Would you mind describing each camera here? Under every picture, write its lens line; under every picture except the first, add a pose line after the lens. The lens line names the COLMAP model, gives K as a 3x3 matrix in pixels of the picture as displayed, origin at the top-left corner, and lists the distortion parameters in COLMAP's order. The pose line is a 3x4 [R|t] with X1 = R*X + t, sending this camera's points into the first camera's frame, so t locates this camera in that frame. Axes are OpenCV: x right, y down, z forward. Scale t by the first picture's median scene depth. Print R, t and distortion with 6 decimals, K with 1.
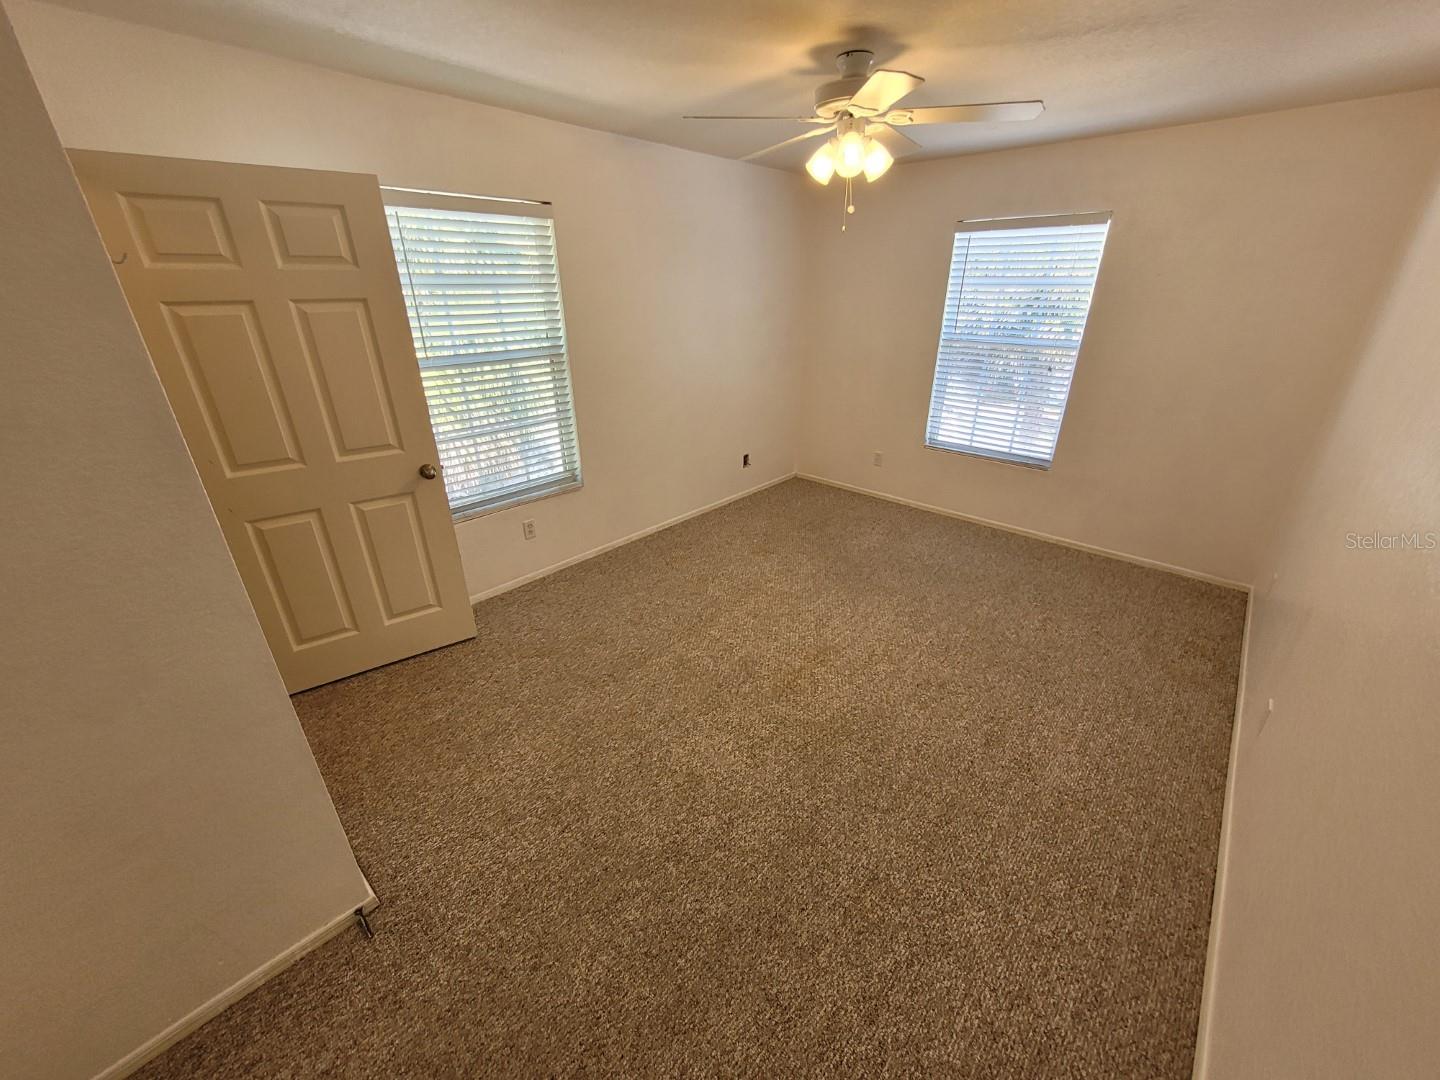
lens RADIAL K [[563.7, 0, 722.1], [0, 563.7, 547.5], [0, 0, 1]] dist [-0.000794, 0.000265]
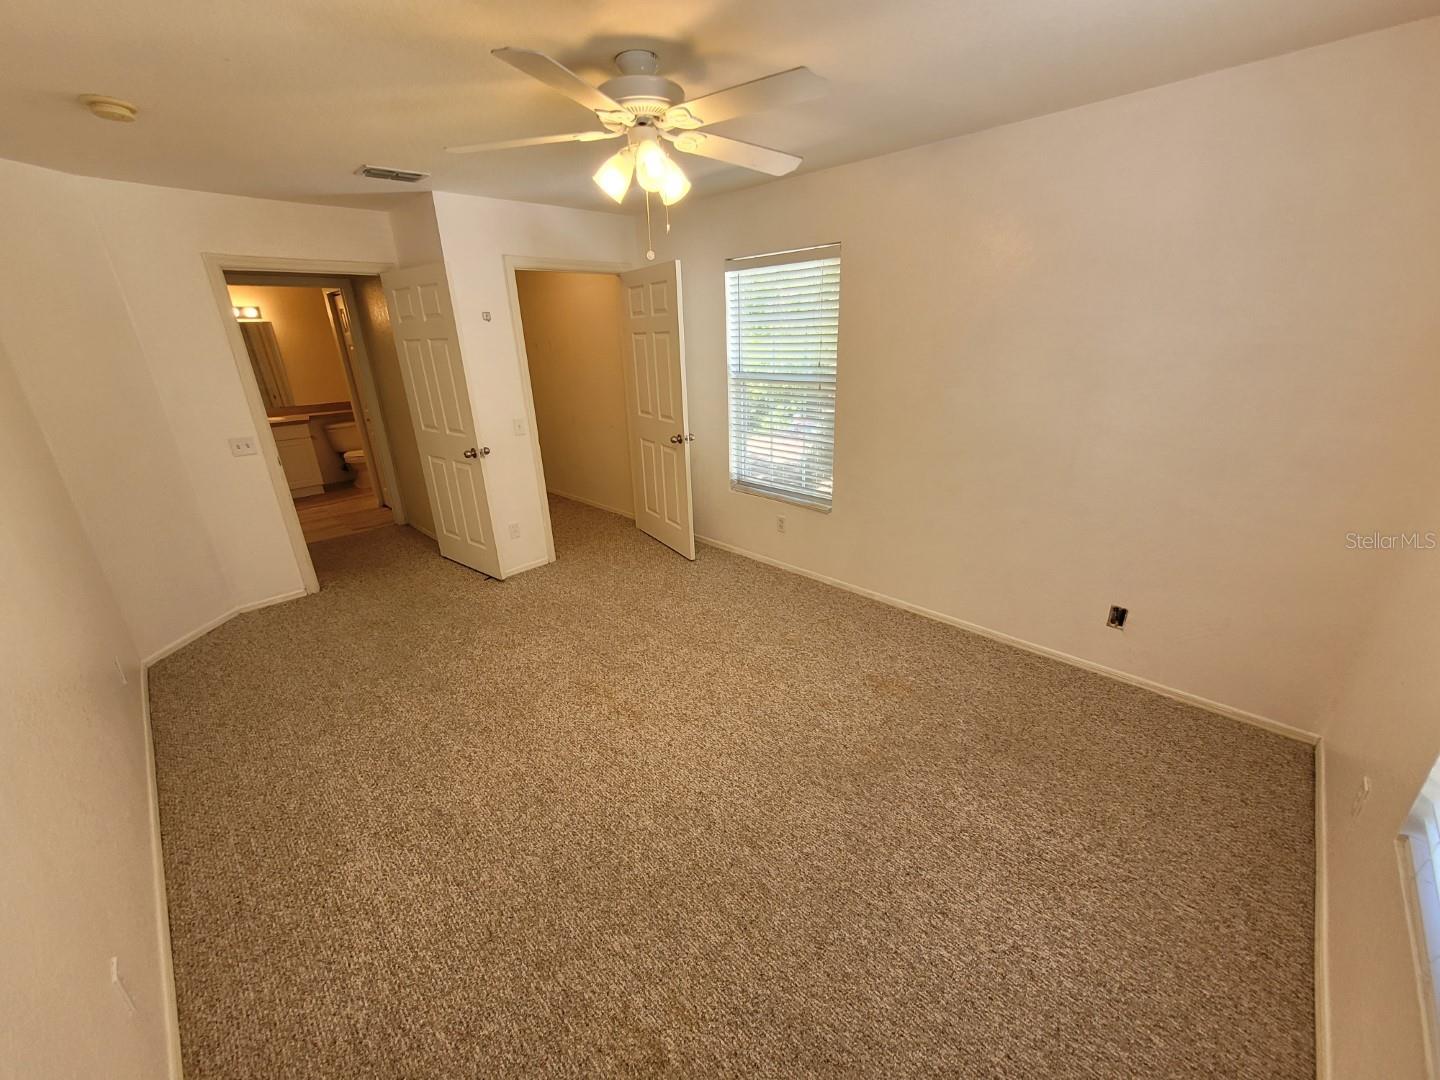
lens RADIAL K [[563.7, 0, 715.5], [0, 563.7, 541.9], [0, 0, 1]] dist [-0.000794, 0.000265]
pose [[-0.044735, 0.355093, -0.933760, 0.864376], [-0.401650, 0.849430, 0.342266, -0.388510], [0.914700, 0.390356, 0.104624, 0.862004]]
